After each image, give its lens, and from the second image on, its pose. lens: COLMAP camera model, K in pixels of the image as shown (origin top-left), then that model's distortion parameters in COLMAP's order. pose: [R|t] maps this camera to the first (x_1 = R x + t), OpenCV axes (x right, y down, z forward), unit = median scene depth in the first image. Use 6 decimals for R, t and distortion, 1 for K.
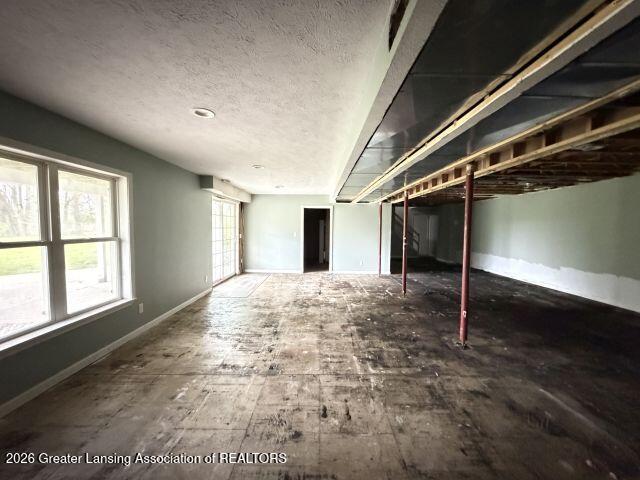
lens RADIAL K [[255.1, 0, 318.8], [0, 255.1, 240.1], [0, 0, 1]] dist [-0.002058, -0.000177]
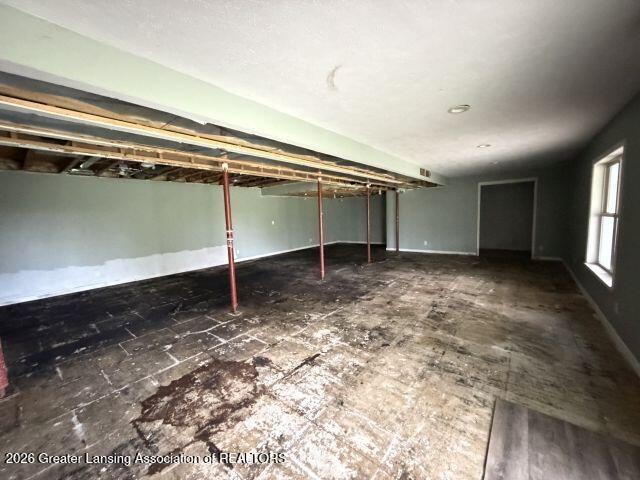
lens RADIAL K [[255.1, 0, 318.8], [0, 255.1, 240.1], [0, 0, 1]] dist [-0.002058, -0.000177]
pose [[-0.779886, -0.042392, 0.624485, -0.409859], [0.061543, 0.987676, 0.143904, -0.094447], [-0.622889, 0.150661, -0.767666, 1.909075]]
